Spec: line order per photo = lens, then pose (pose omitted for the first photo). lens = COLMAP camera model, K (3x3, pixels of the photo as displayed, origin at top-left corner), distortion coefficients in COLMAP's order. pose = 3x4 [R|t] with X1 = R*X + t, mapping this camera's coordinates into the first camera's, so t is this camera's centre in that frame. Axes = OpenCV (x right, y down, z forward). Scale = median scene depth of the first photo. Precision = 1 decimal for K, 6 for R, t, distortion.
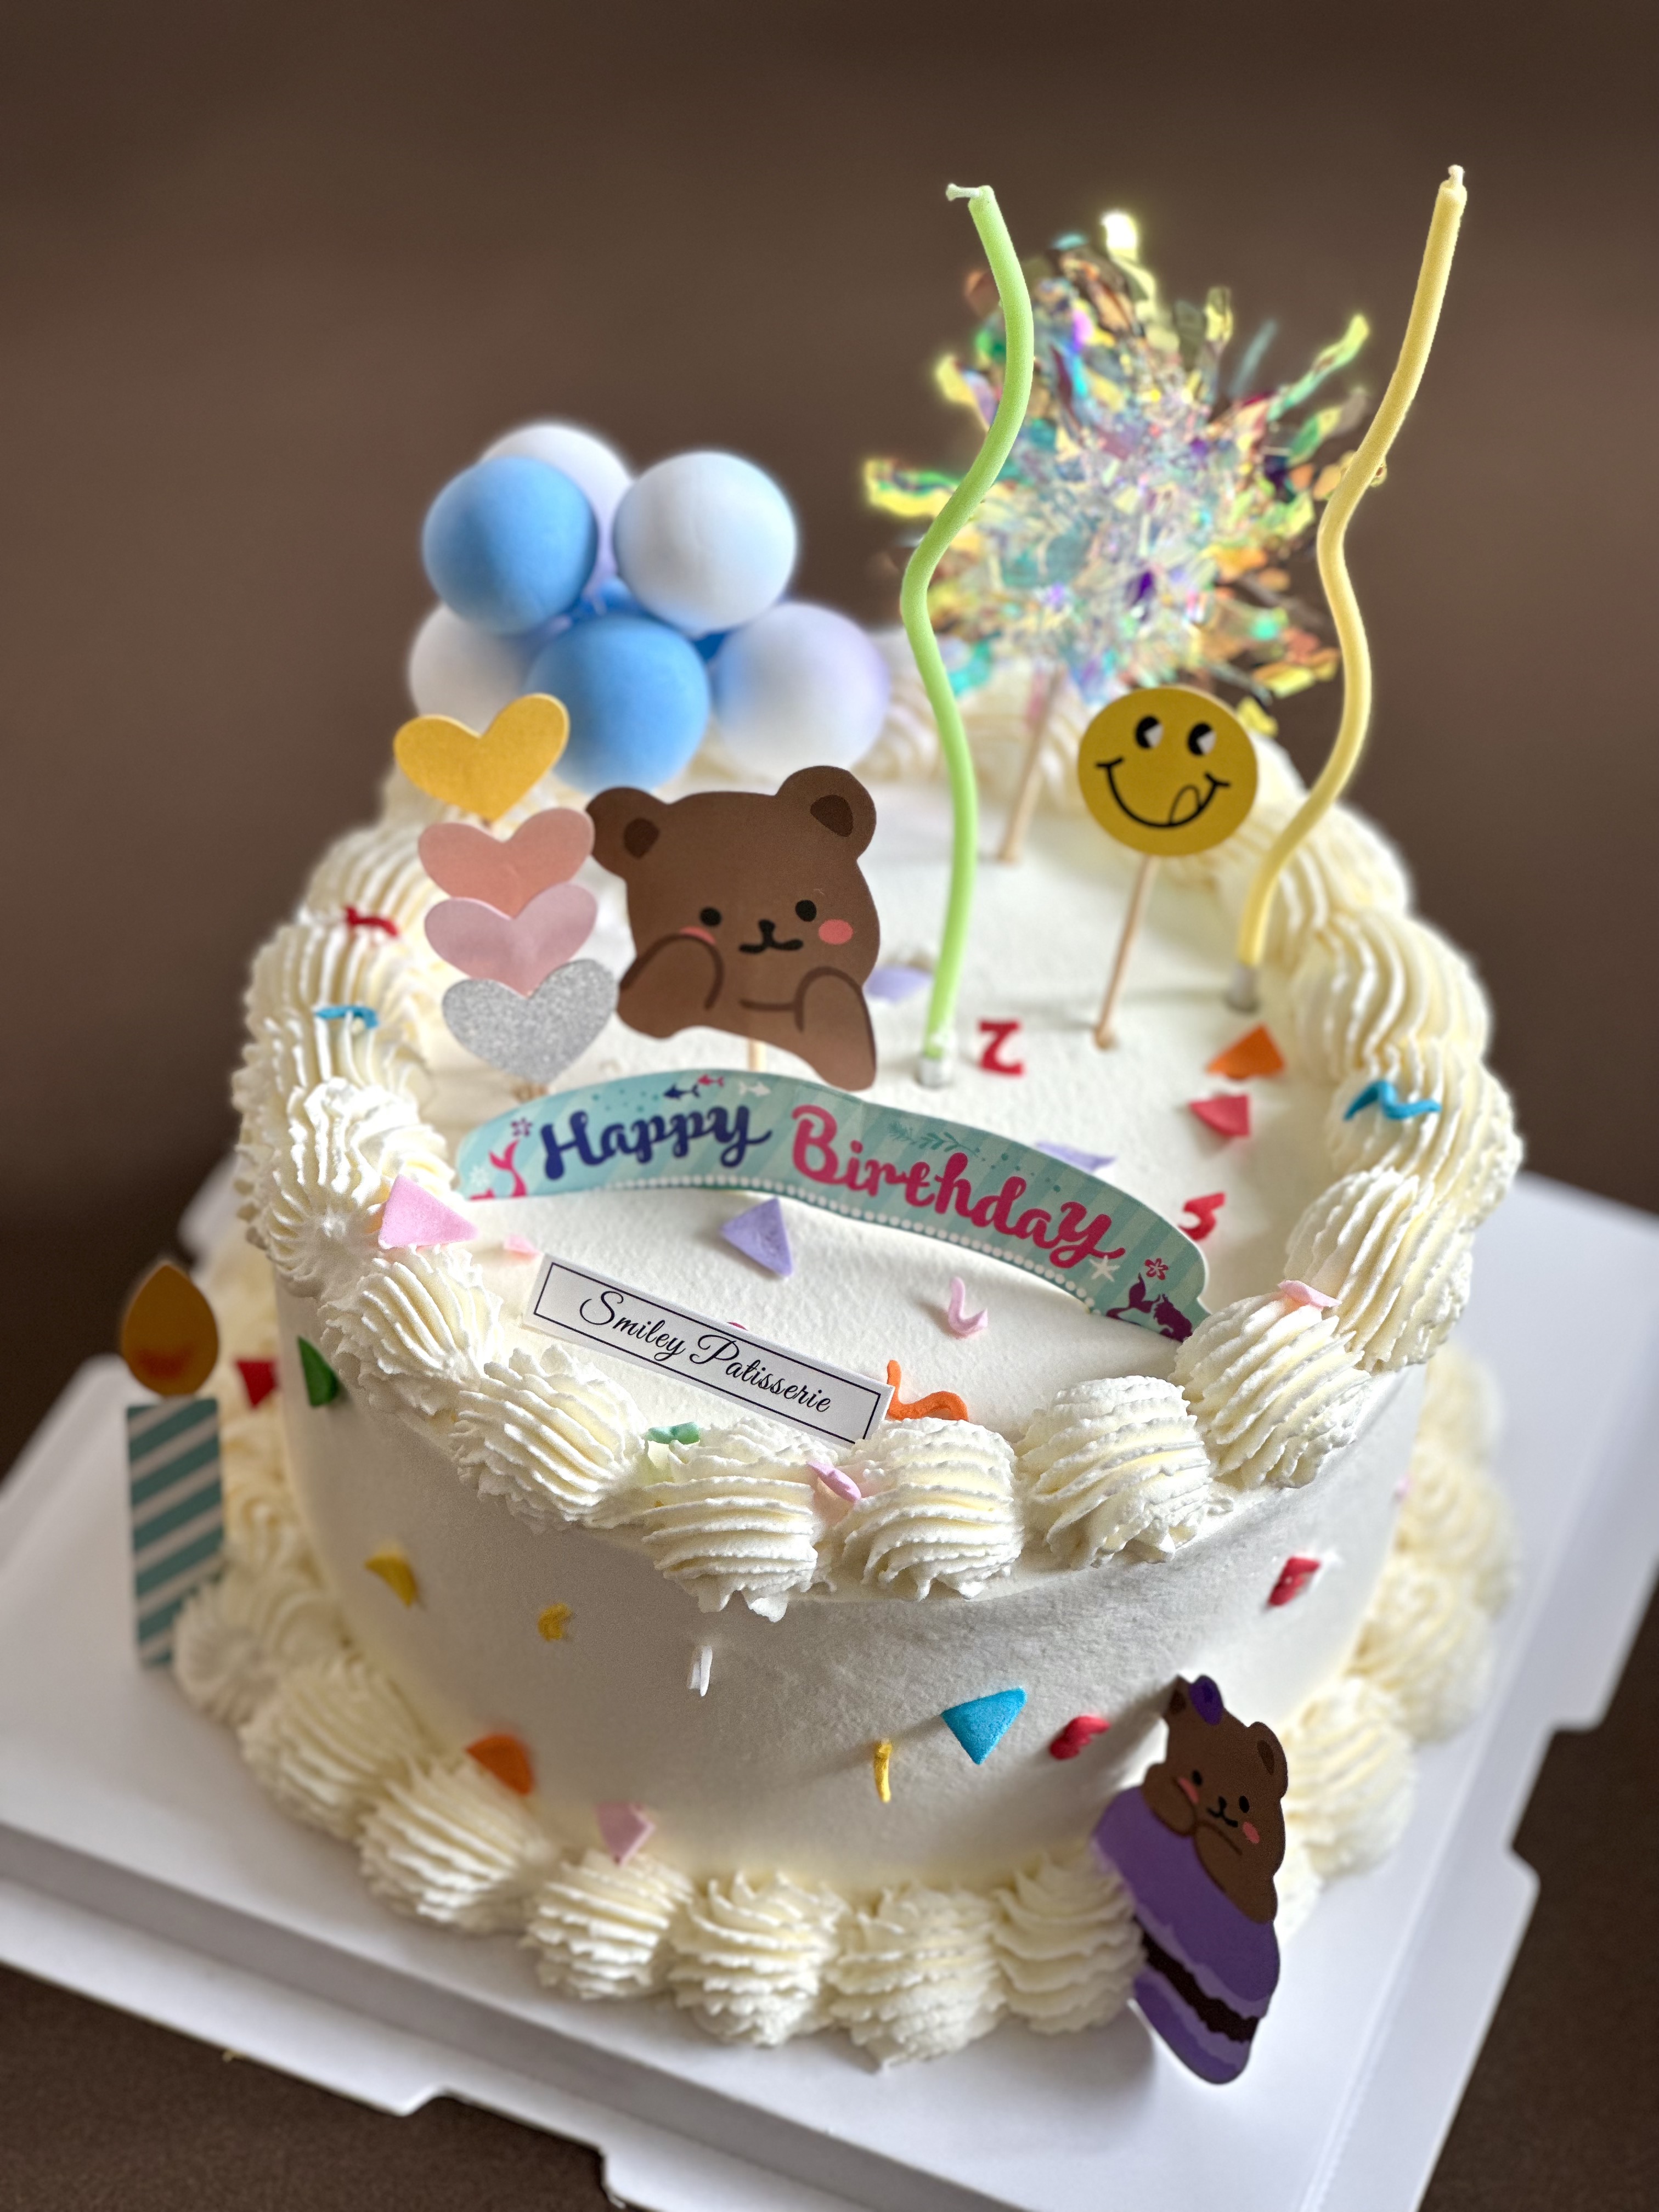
lens RADIAL K [[5037.3, 0, 839.9], [0, 5037.3, 1101.7], [0, 0, 1]] dist [0.140523, 0.000000]
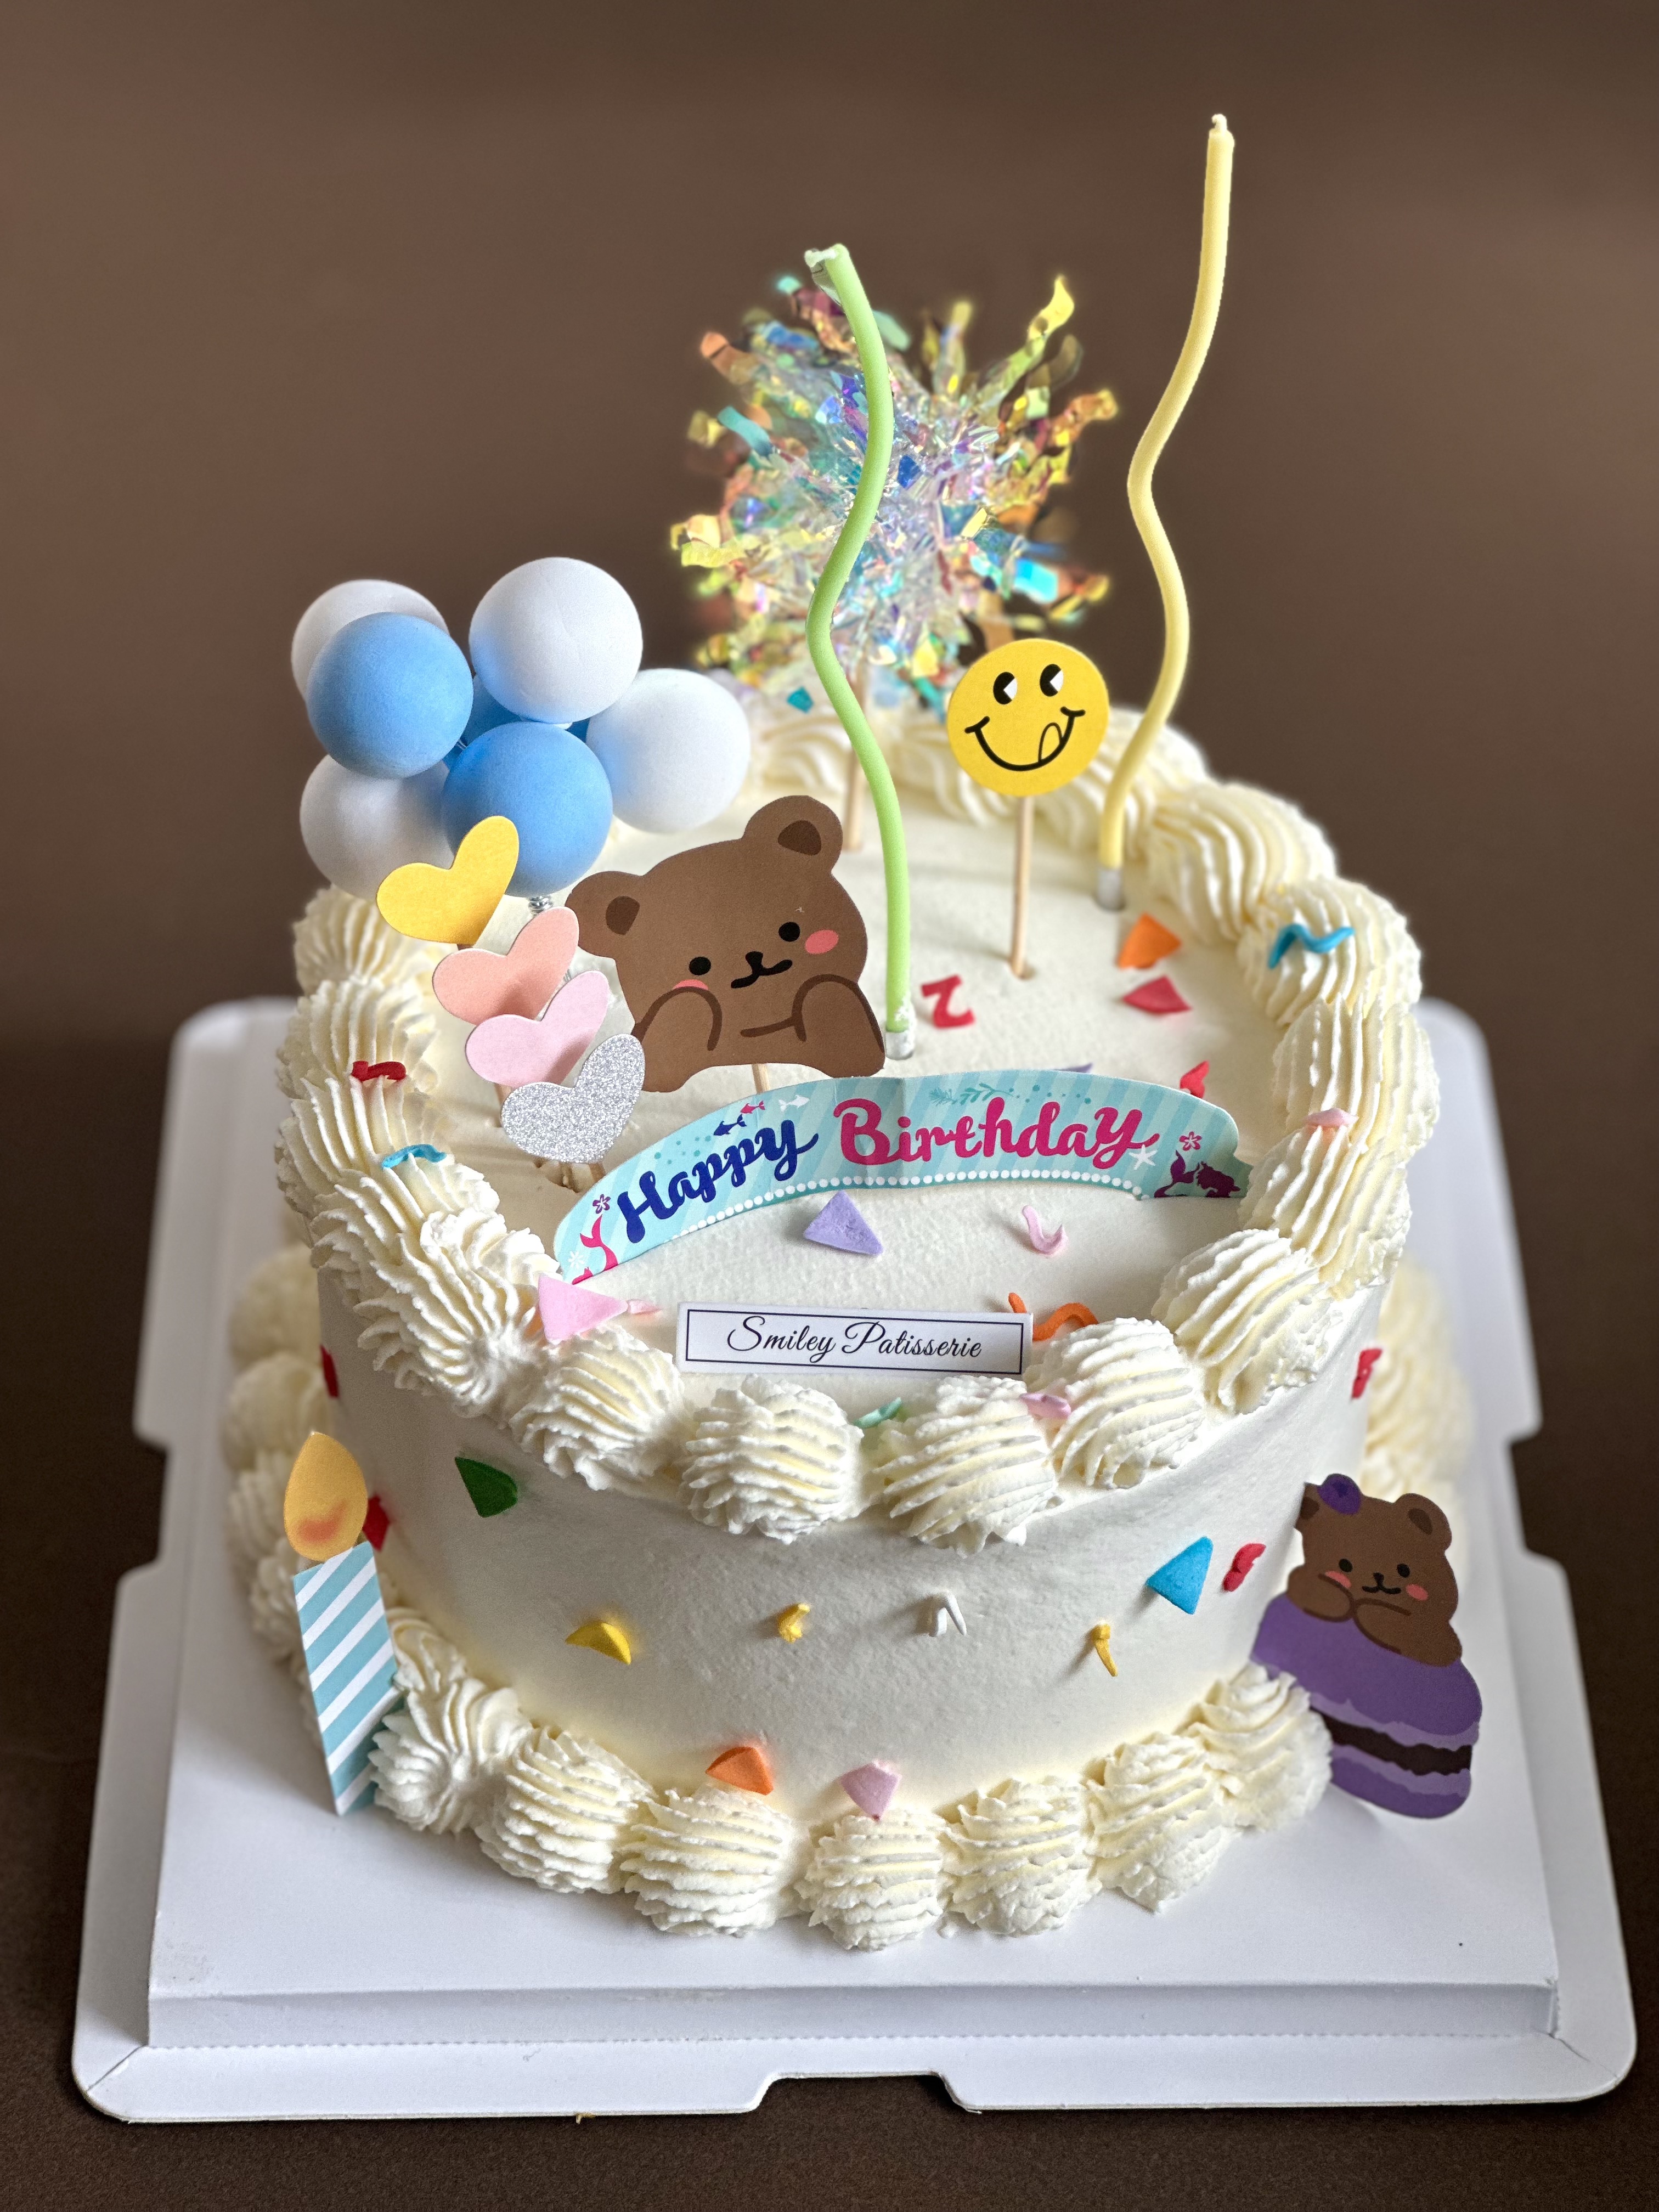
lens RADIAL K [[5037.3, 0, 847.3], [0, 5037.3, 1108.8], [0, 0, 1]] dist [0.140523, 0.000000]
pose [[0.918095, -0.310606, 0.246221, -0.275097], [0.309142, 0.949922, 0.045610, -0.047335], [-0.248057, 0.034243, 0.968140, -0.059209]]
